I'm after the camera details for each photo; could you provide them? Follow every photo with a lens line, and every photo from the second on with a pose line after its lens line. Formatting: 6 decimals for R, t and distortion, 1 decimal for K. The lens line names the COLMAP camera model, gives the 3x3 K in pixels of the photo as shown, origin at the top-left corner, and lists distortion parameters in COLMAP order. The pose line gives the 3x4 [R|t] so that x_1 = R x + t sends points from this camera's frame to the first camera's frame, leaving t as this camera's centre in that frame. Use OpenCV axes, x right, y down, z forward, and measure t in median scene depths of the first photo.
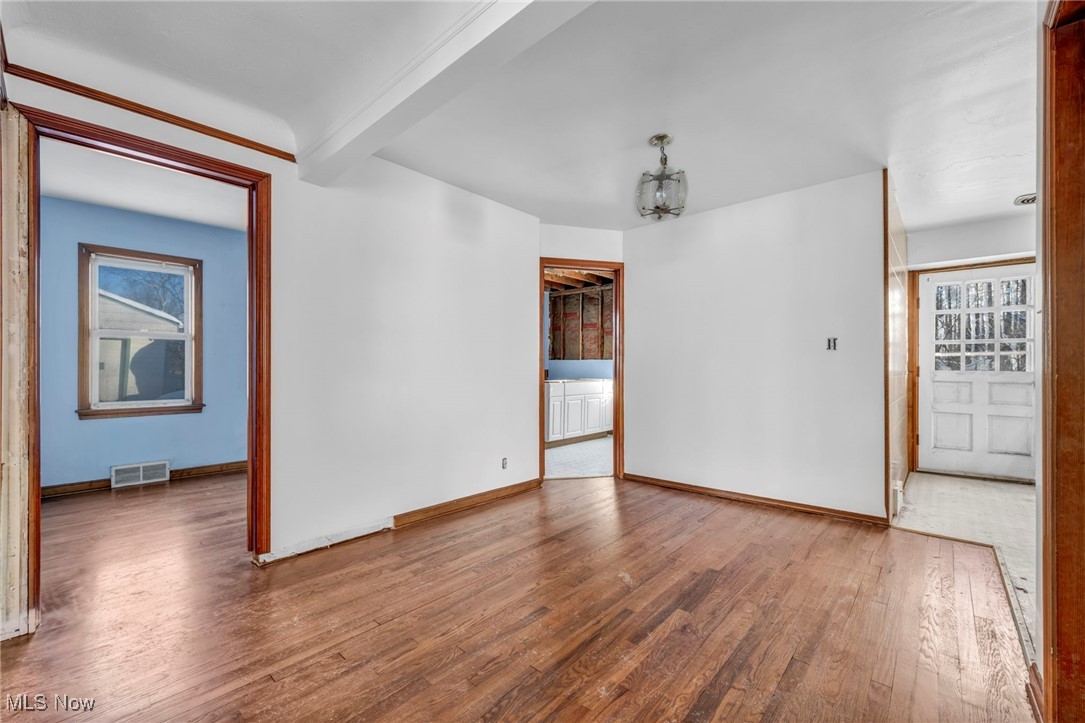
lens RADIAL K [[430.6, 0, 547.2], [0, 430.6, 367.1], [0, 0, 1]] dist [-0.001586, -0.001118]
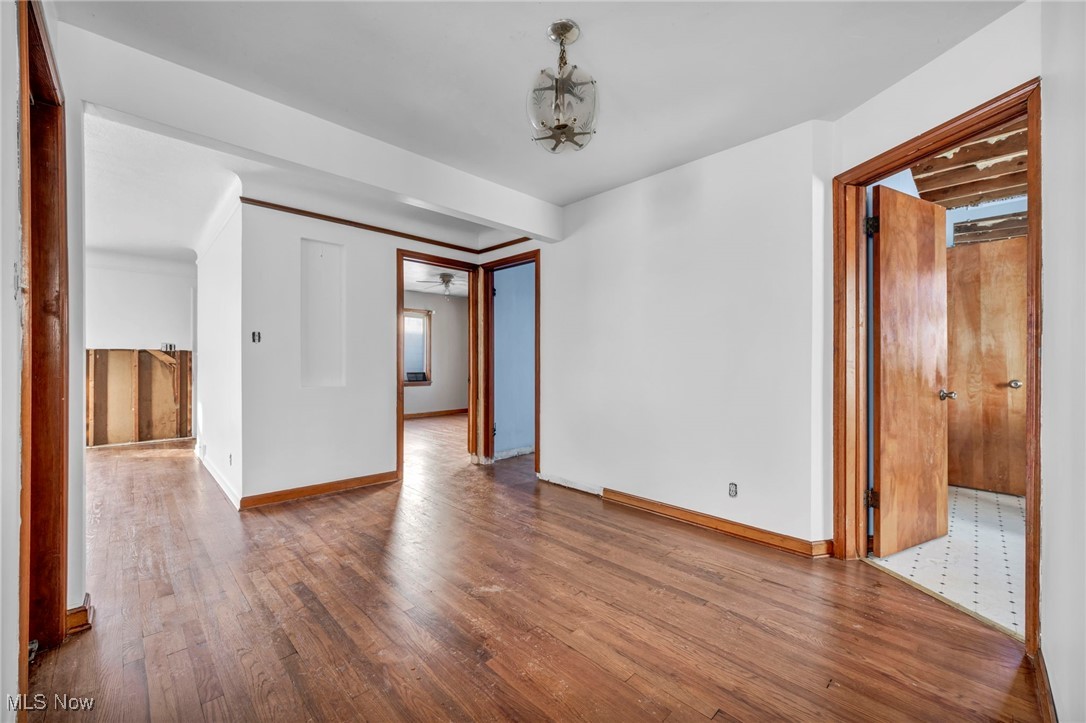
lens RADIAL K [[431.0, 0, 541.7], [0, 431.0, 360.3], [0, 0, 1]] dist [-0.001586, -0.001118]
pose [[-0.054835, -0.012332, -0.998419, 0.930721], [0.000163, 0.999924, -0.012360, 0.008405], [0.998495, -0.000841, -0.054829, 0.979158]]
